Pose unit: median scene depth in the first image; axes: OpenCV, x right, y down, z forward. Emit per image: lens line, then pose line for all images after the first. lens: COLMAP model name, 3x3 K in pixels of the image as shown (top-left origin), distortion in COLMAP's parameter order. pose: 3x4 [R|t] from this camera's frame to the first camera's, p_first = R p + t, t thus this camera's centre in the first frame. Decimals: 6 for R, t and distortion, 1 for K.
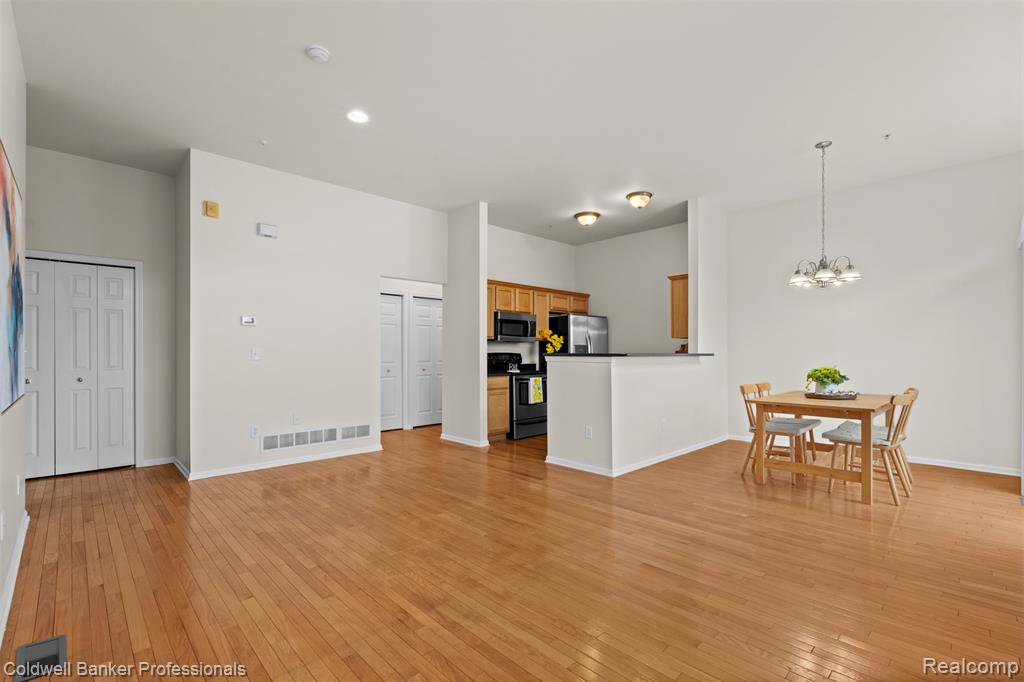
lens RADIAL K [[455.3, 0, 509.2], [0, 455.3, 354.3], [0, 0, 1]] dist [-0.002416, -0.000105]
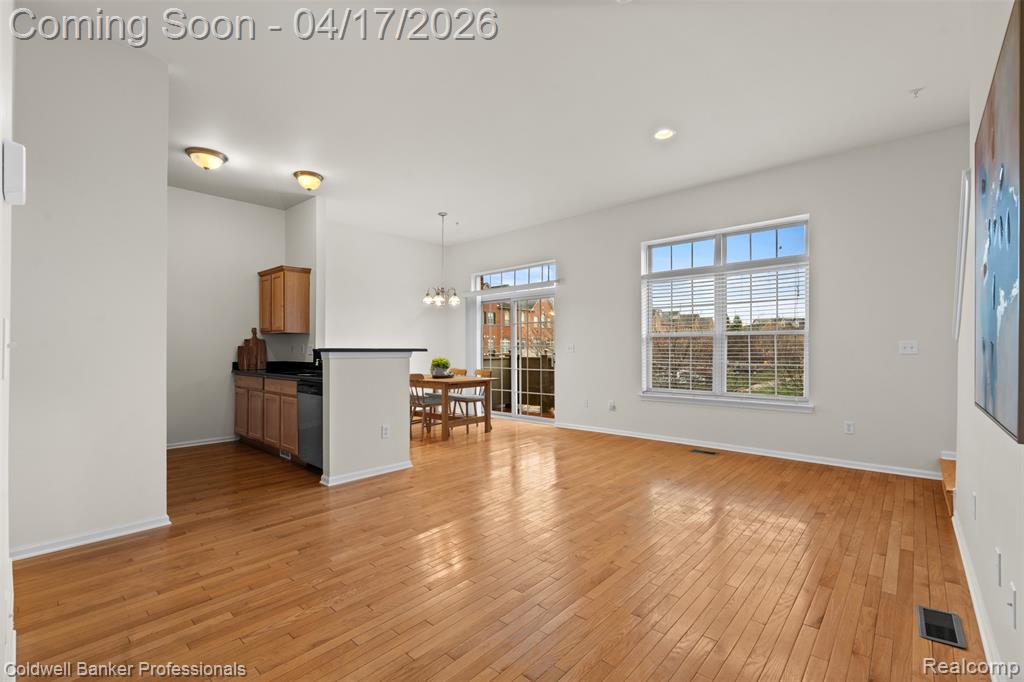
lens RADIAL K [[449.8, 0, 514.1], [0, 449.8, 346.8], [0, 0, 1]] dist [-0.001396, -0.000344]
pose [[-0.074424, 0.010311, 0.997173, -0.557178], [0.006303, 0.999931, -0.009869, 0.005367], [-0.997207, 0.005550, -0.074484, 0.579320]]
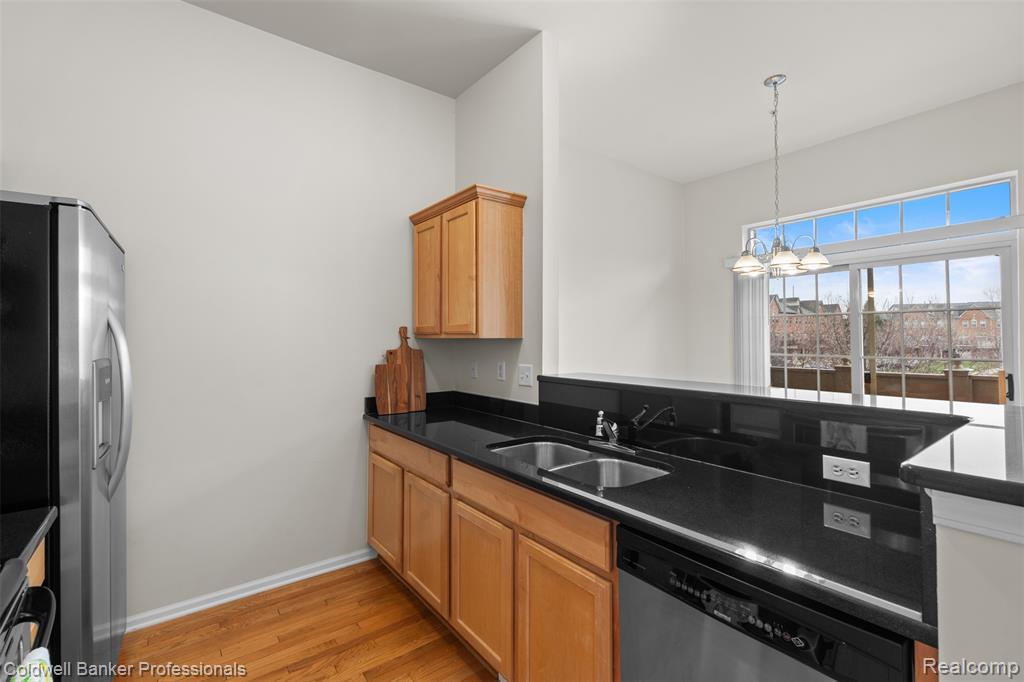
lens RADIAL K [[449.7, 0, 516.9], [0, 449.7, 329.2], [0, 0, 1]] dist [-0.002133, -0.000065]
pose [[0.098778, 0.026949, 0.994745, -0.038598], [0.006453, 0.999595, -0.027721, -0.030427], [-0.995089, 0.009157, 0.098564, 0.884662]]
